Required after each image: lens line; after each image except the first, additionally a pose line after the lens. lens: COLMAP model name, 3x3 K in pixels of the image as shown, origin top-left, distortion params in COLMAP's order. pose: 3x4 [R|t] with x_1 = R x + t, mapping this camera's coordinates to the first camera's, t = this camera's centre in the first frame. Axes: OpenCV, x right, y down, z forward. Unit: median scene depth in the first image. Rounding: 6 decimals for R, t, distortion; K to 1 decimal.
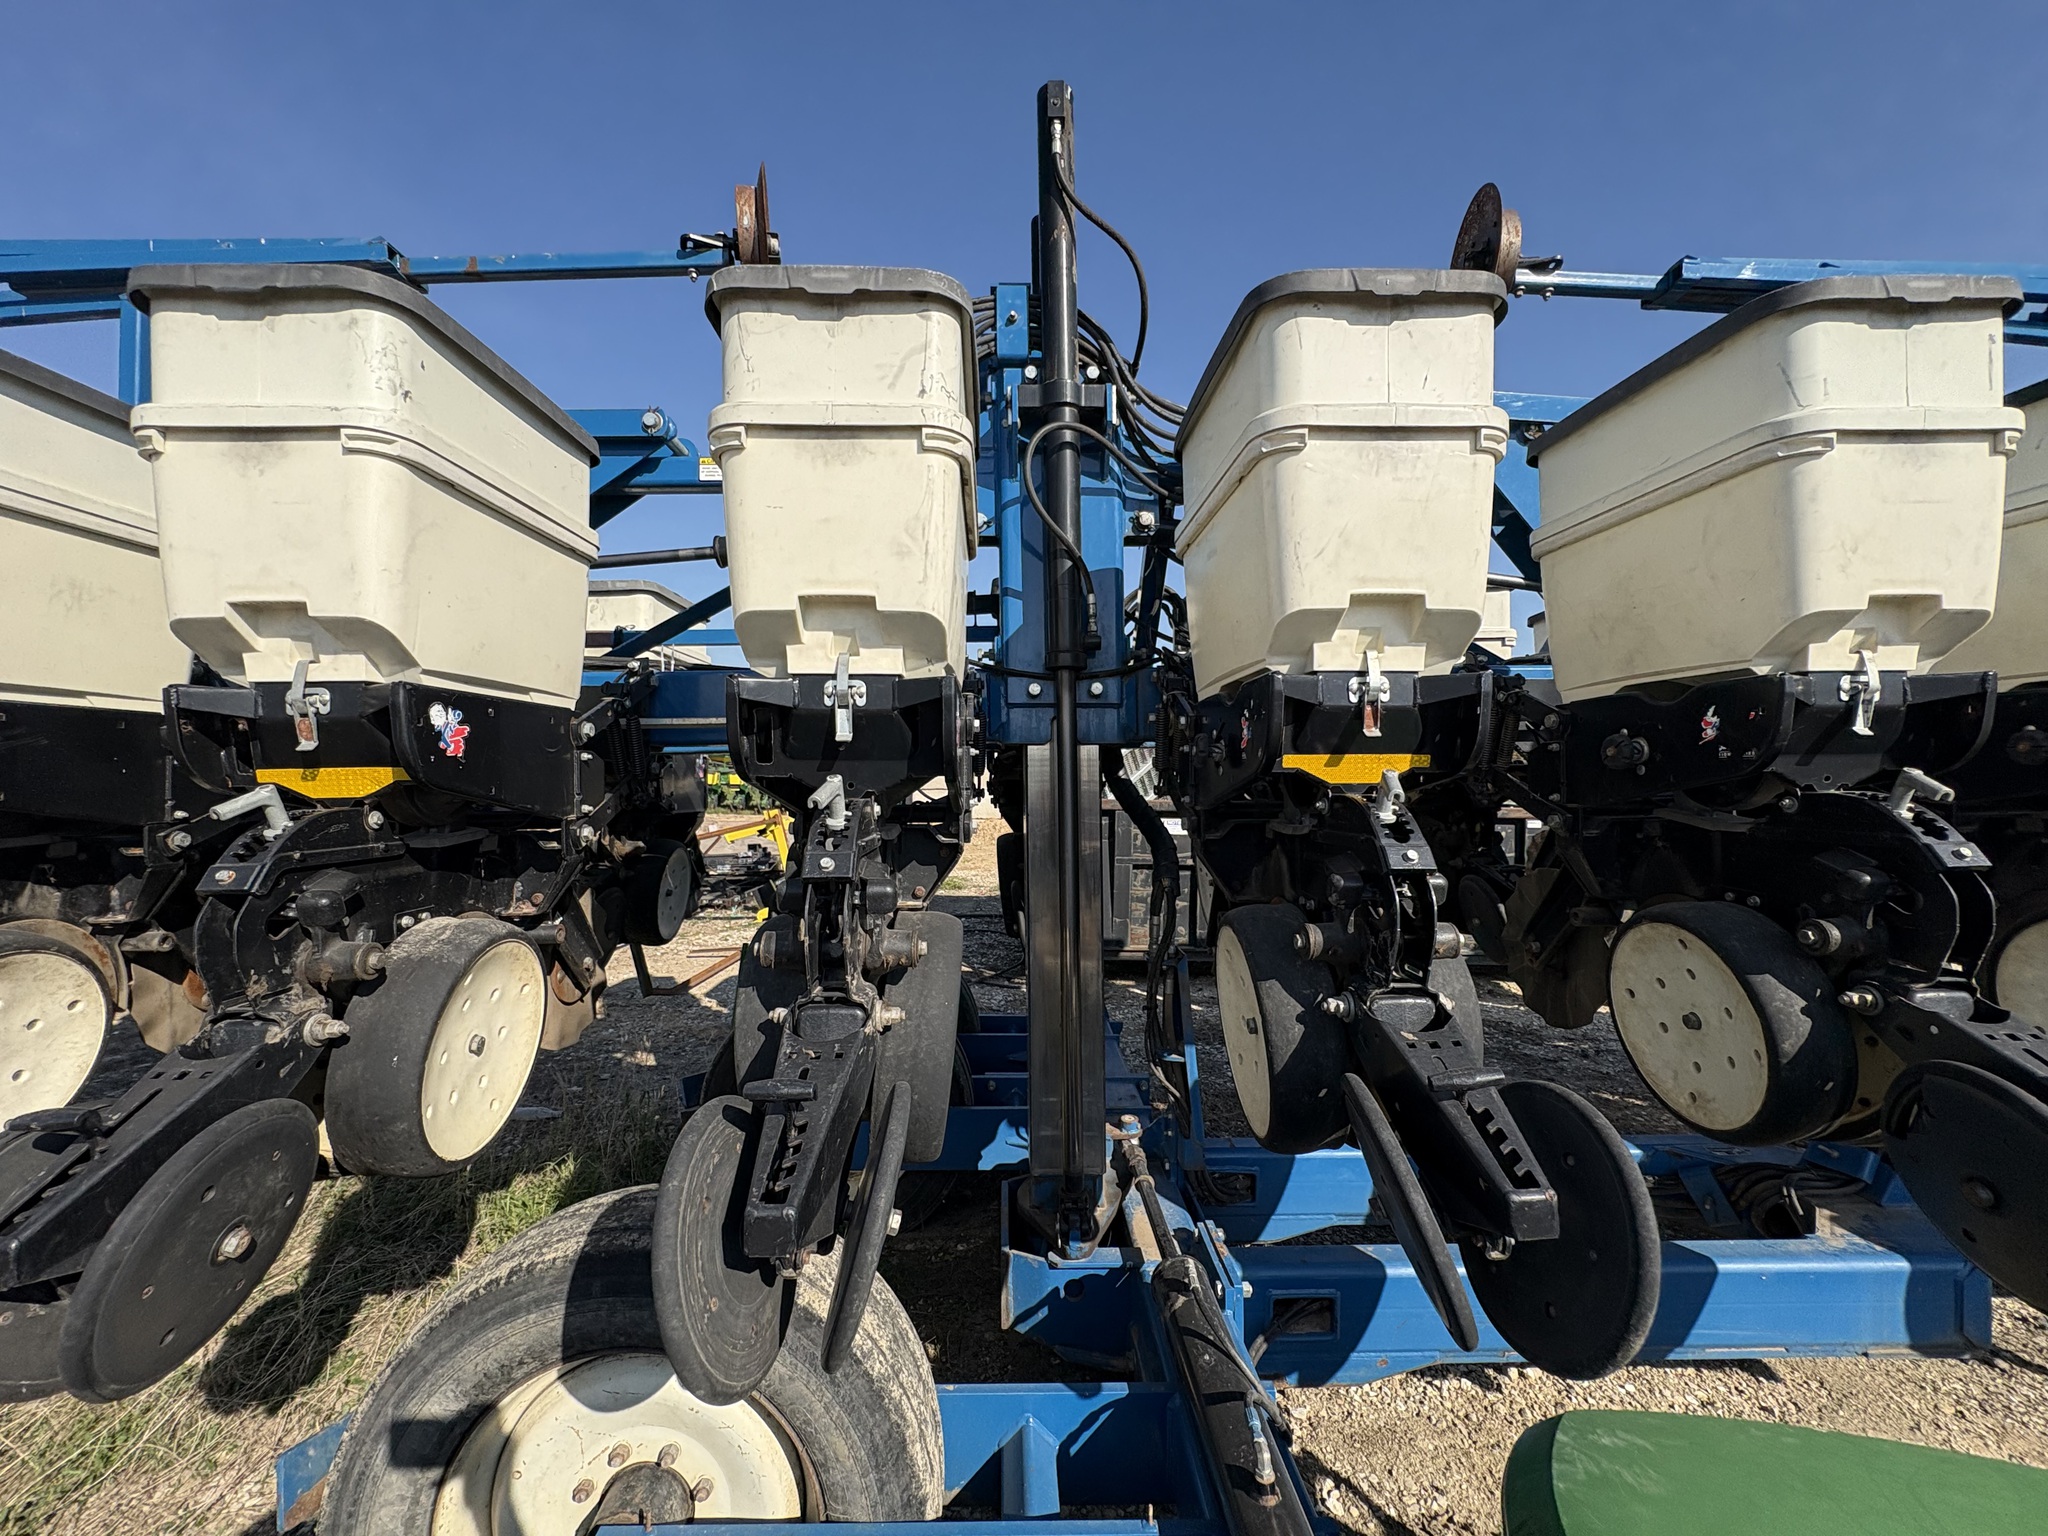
lens RADIAL K [[816.9, 0, 1035.2], [0, 816.9, 766.7], [0, 0, 1]] dist [0.001099, -0.000172]
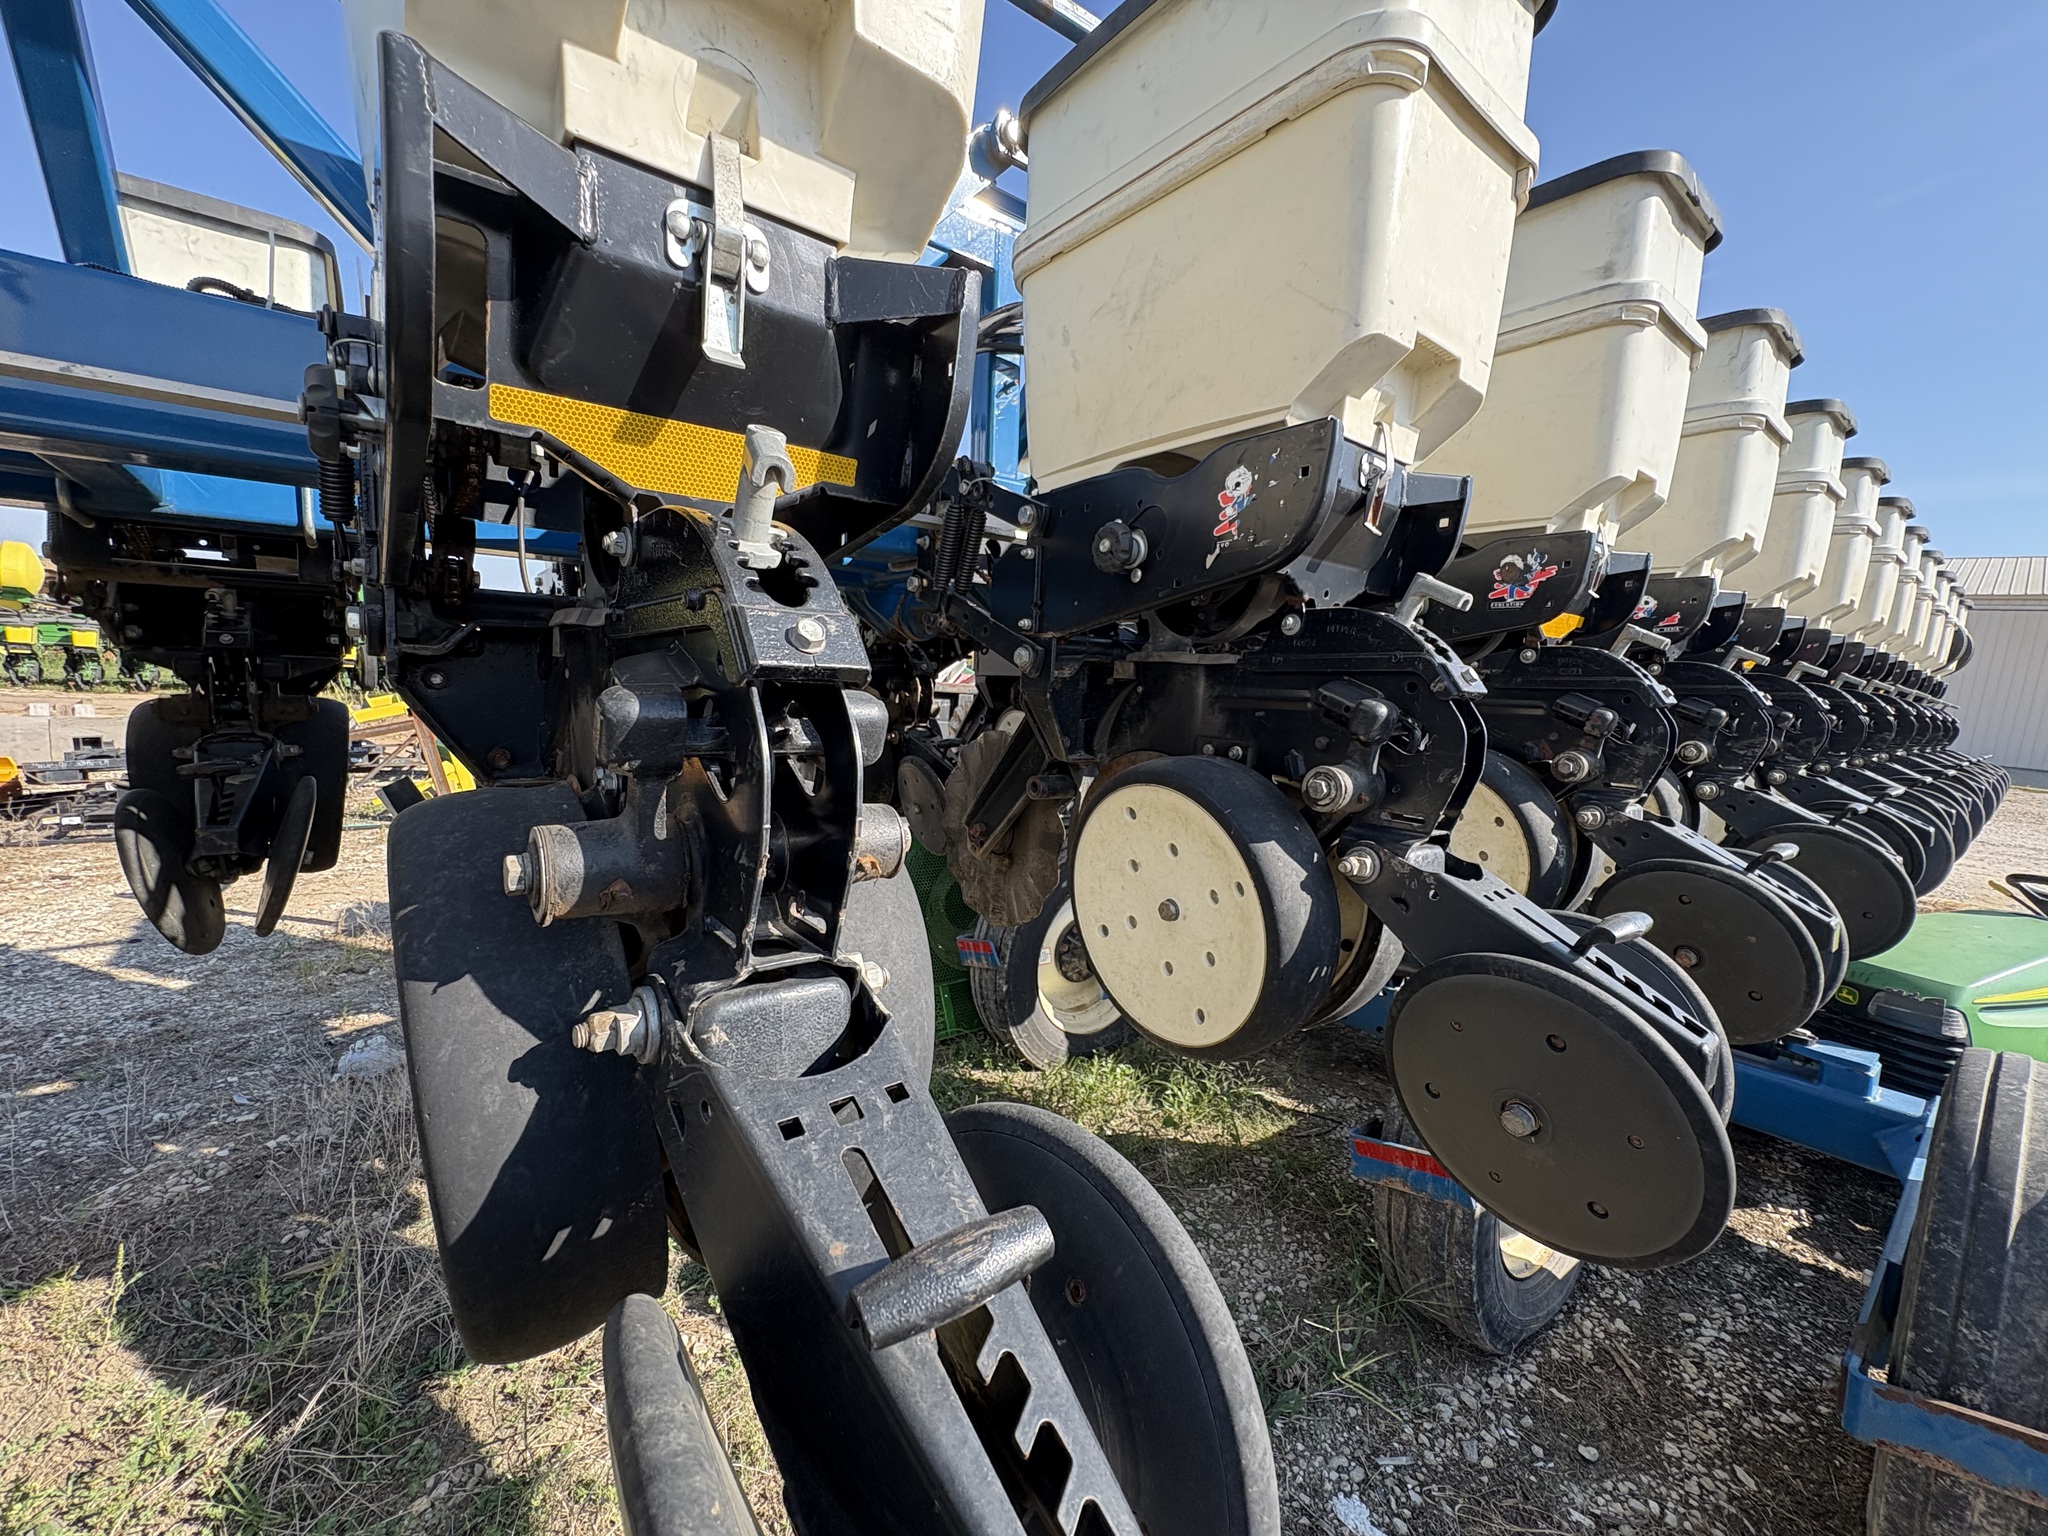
lens RADIAL K [[816.9, 0, 1044.4], [0, 816.9, 770.4], [0, 0, 1]] dist [0.001099, -0.000172]
pose [[0.793194, -0.035387, 0.607940, 0.264564], [-0.045797, 0.992017, 0.117497, 0.105248], [-0.607244, -0.121040, 0.785241, 0.524372]]
